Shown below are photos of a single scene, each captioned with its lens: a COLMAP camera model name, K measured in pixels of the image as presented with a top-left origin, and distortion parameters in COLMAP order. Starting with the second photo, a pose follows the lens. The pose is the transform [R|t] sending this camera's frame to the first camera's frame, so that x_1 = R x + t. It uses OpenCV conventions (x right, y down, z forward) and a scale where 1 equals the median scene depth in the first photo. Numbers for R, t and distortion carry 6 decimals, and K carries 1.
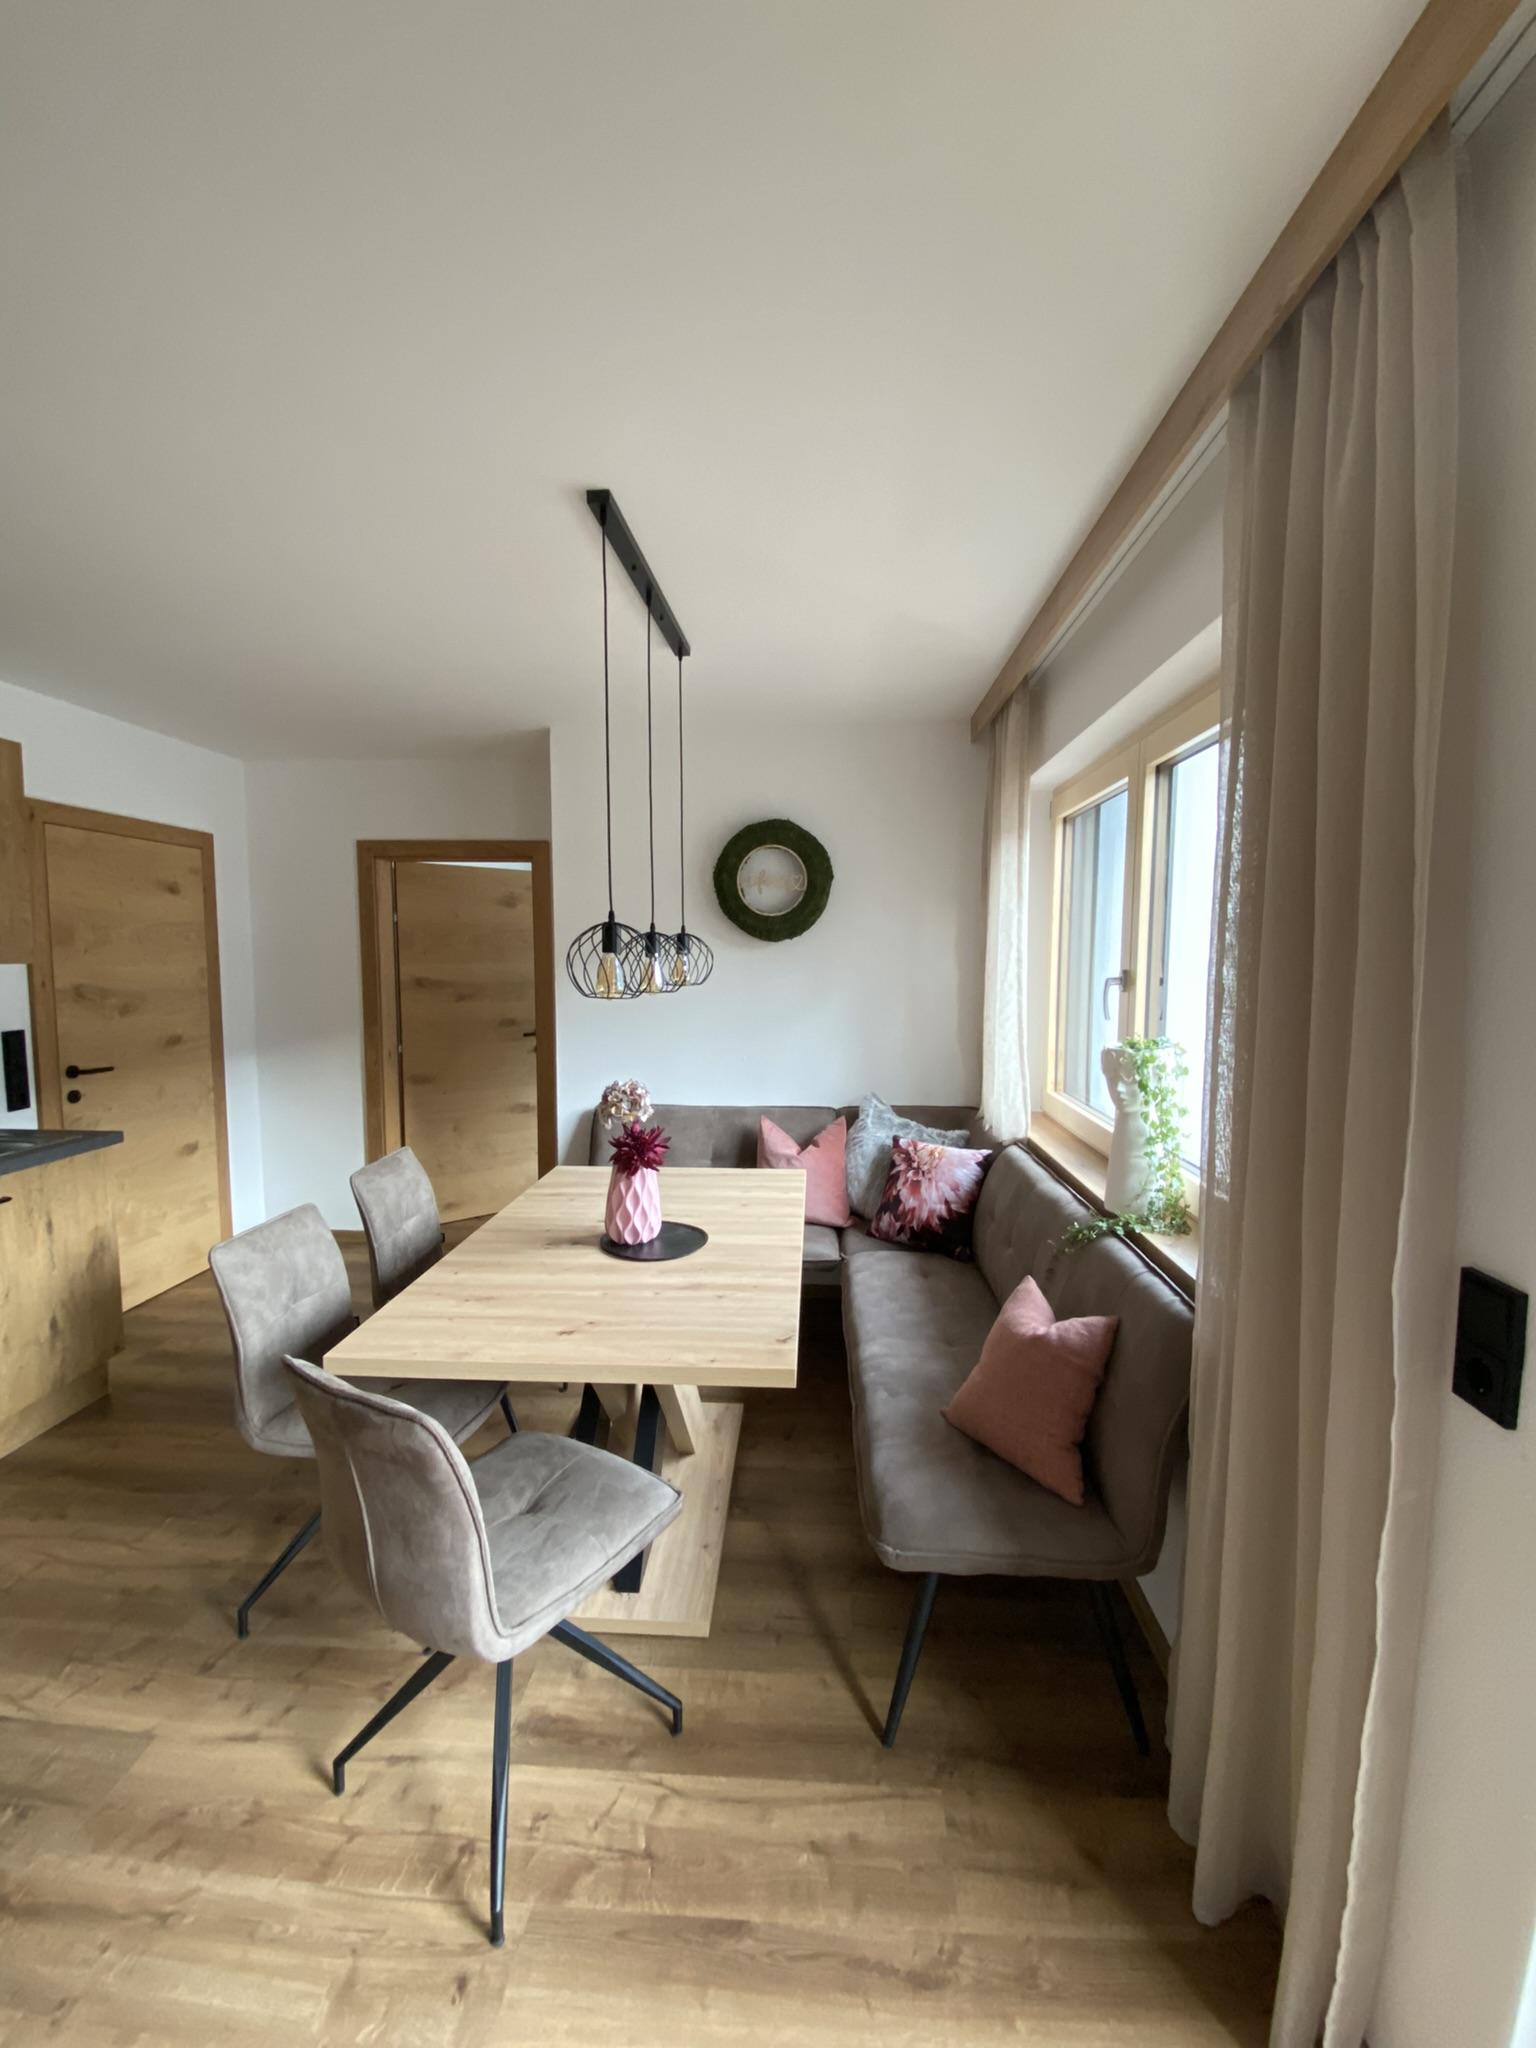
lens RADIAL K [[843.0, 0, 775.5], [0, 843.0, 1017.3], [0, 0, 1]] dist [0.015128, -0.017307]
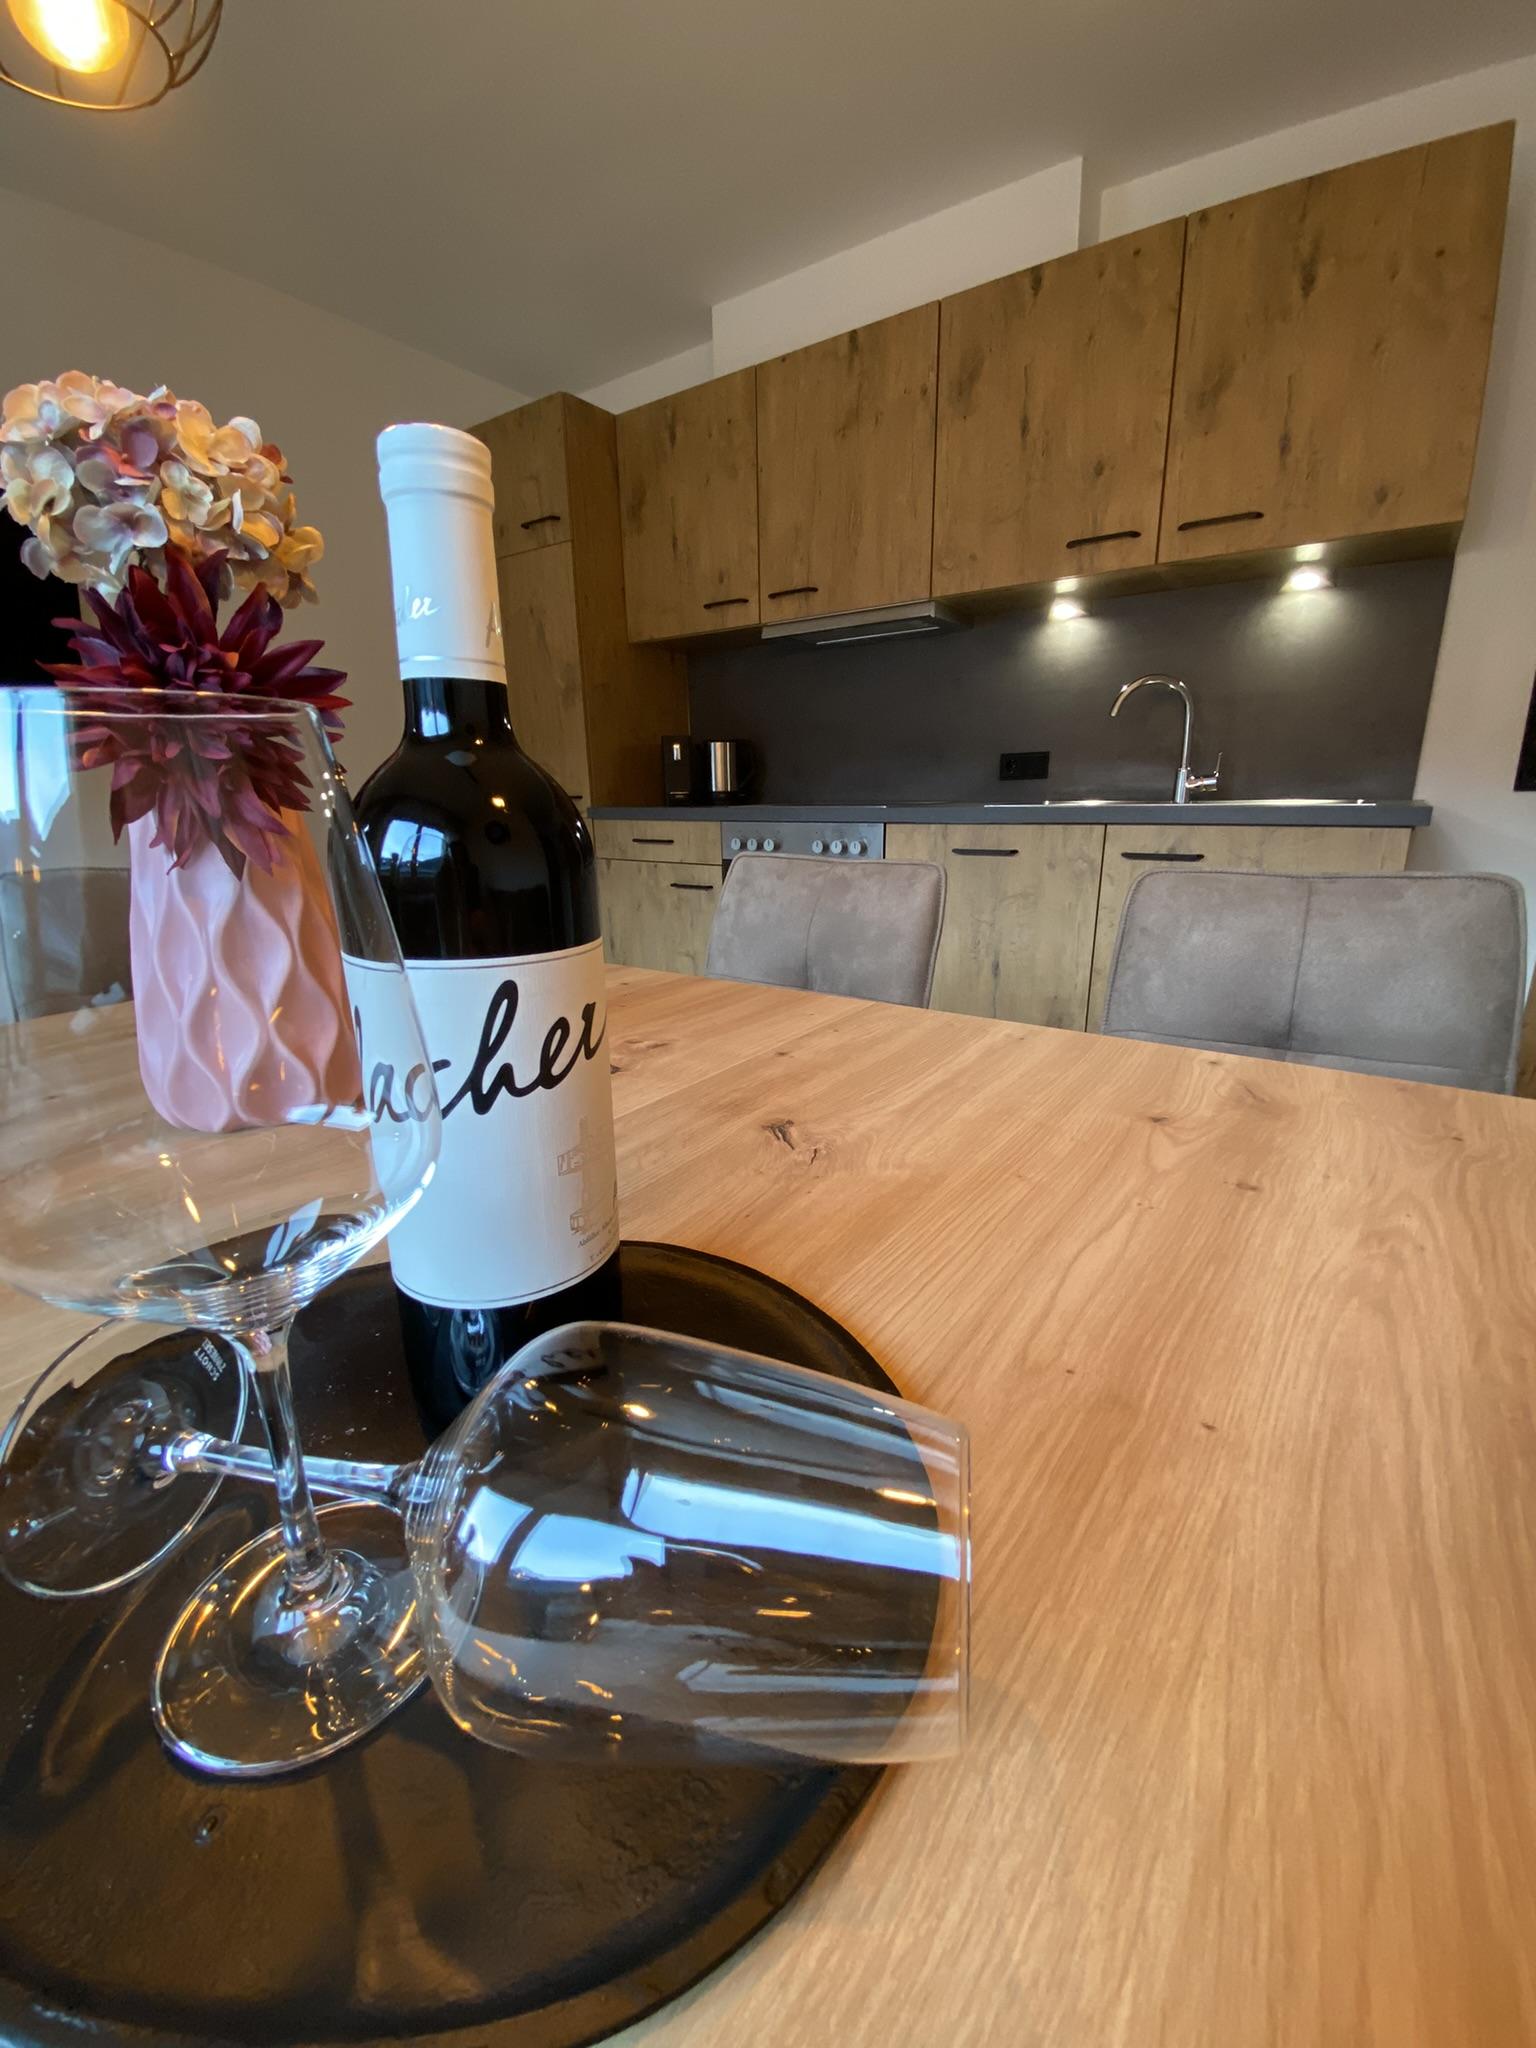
lens RADIAL K [[843.0, 0, 772.1], [0, 843.0, 1026.2], [0, 0, 1]] dist [0.015128, -0.017307]
pose [[-0.537347, 0.237079, -0.809353, -0.024962], [-0.049545, 0.949143, 0.310921, 0.176168], [0.841905, 0.207171, -0.498273, 1.378675]]
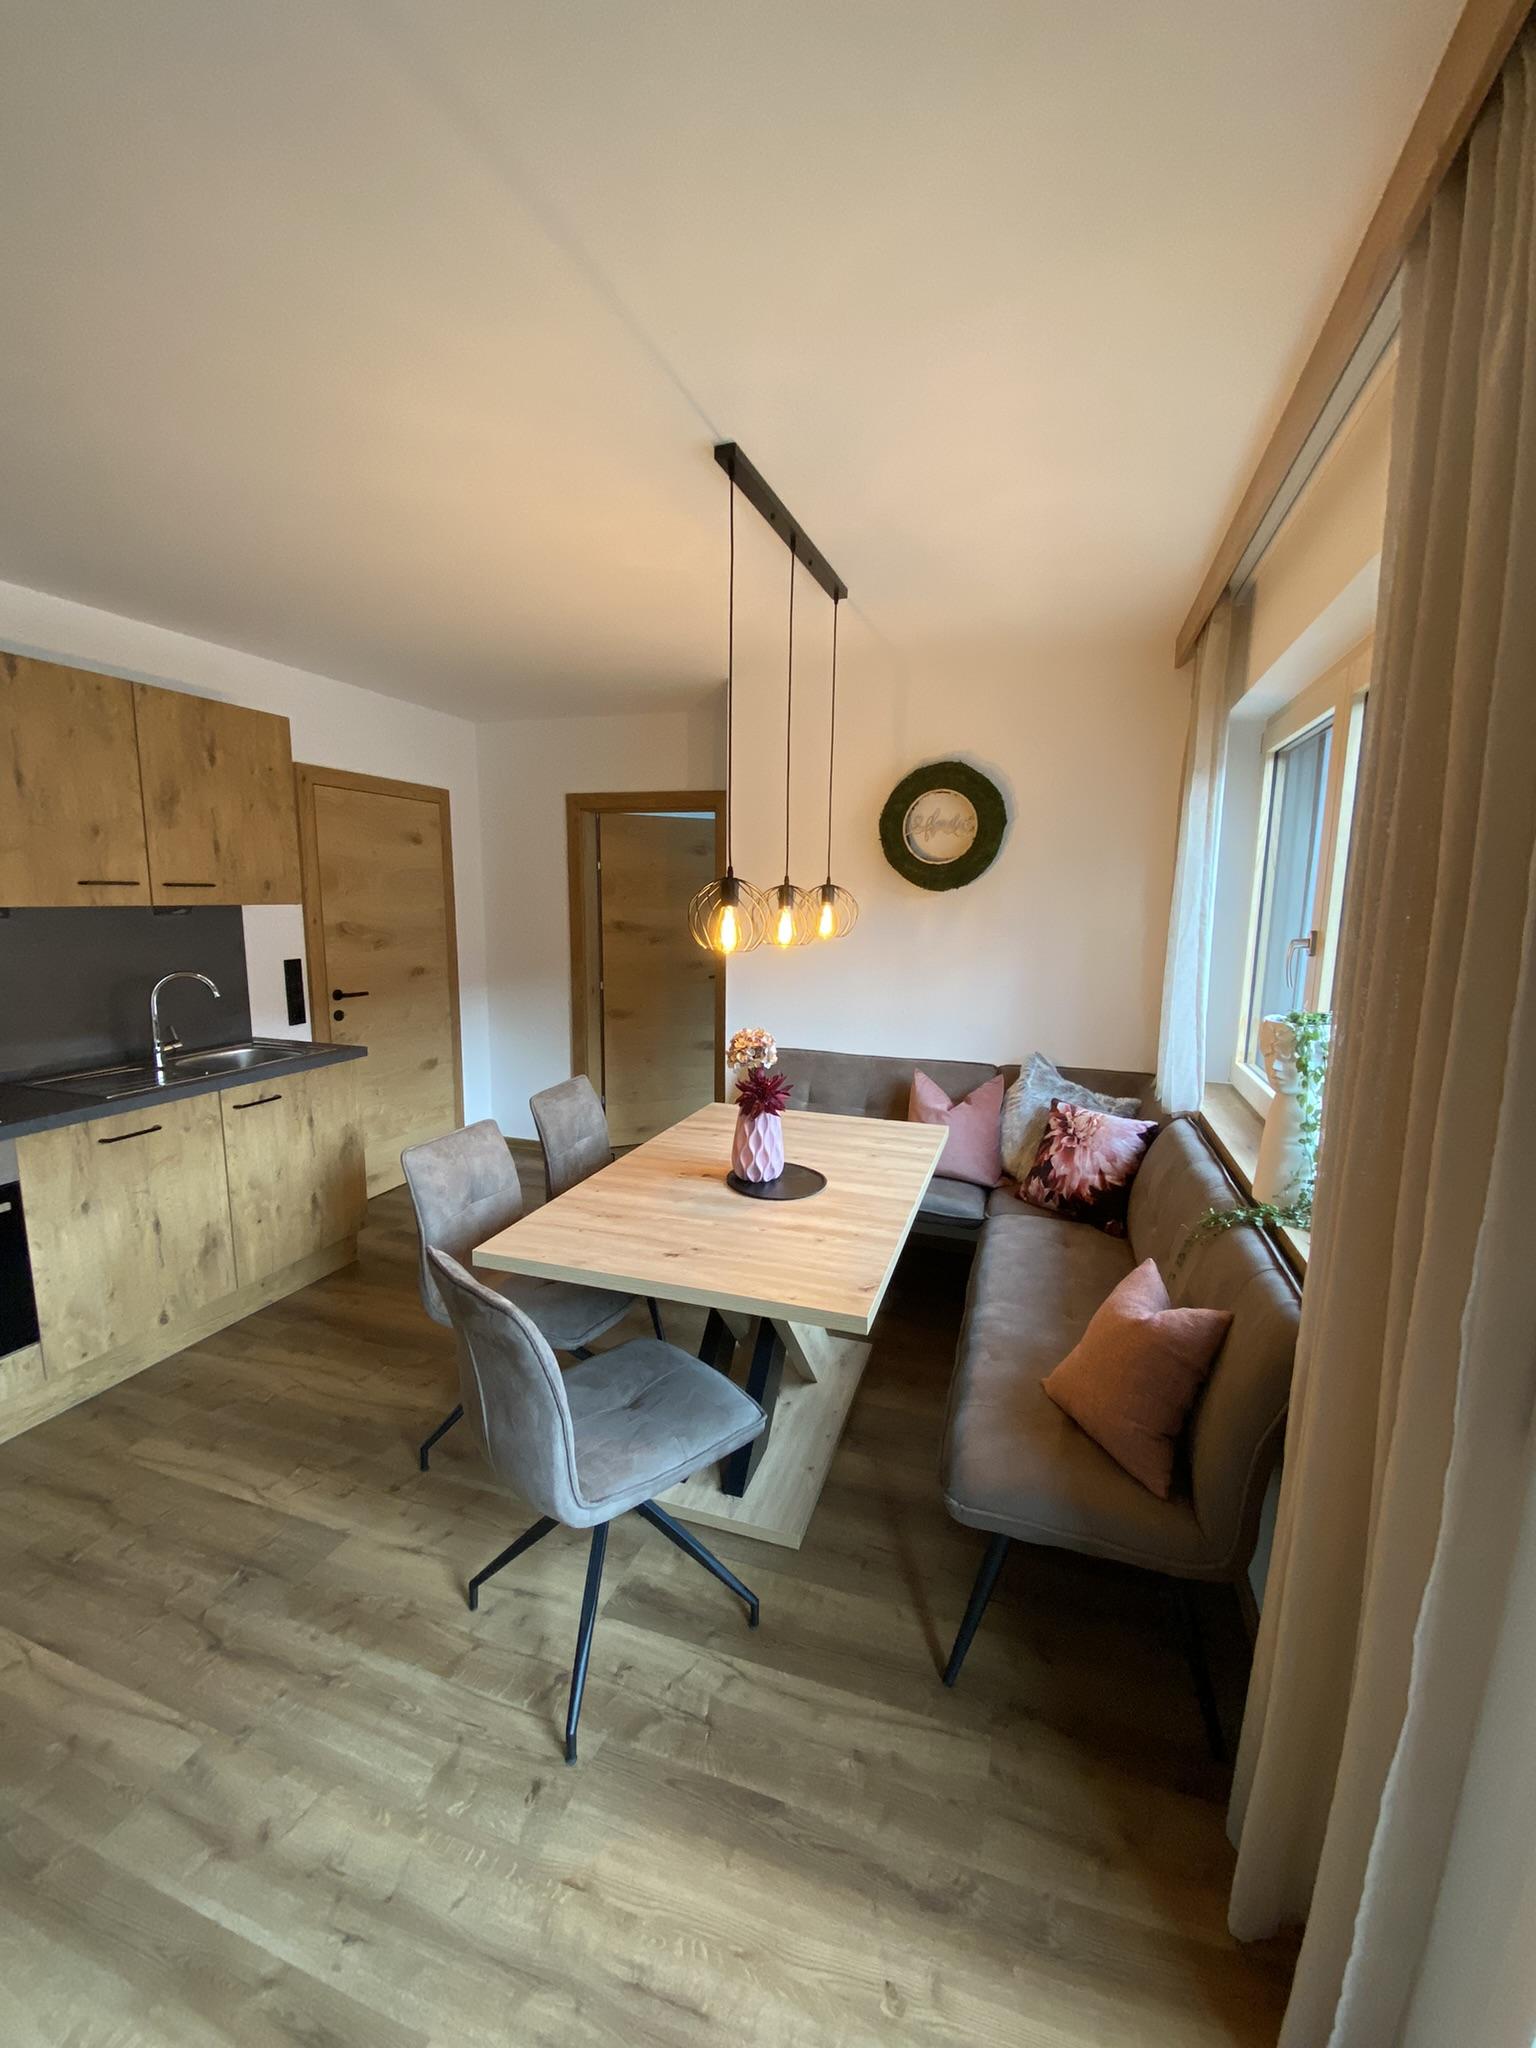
lens RADIAL K [[843.0, 0, 771.3], [0, 843.0, 1023.5], [0, 0, 1]] dist [0.015128, -0.017307]
pose [[0.964838, 0.051177, -0.257815, 0.125035], [-0.032204, 0.996489, 0.077284, -0.012982], [0.260865, -0.066264, 0.963098, 0.002298]]
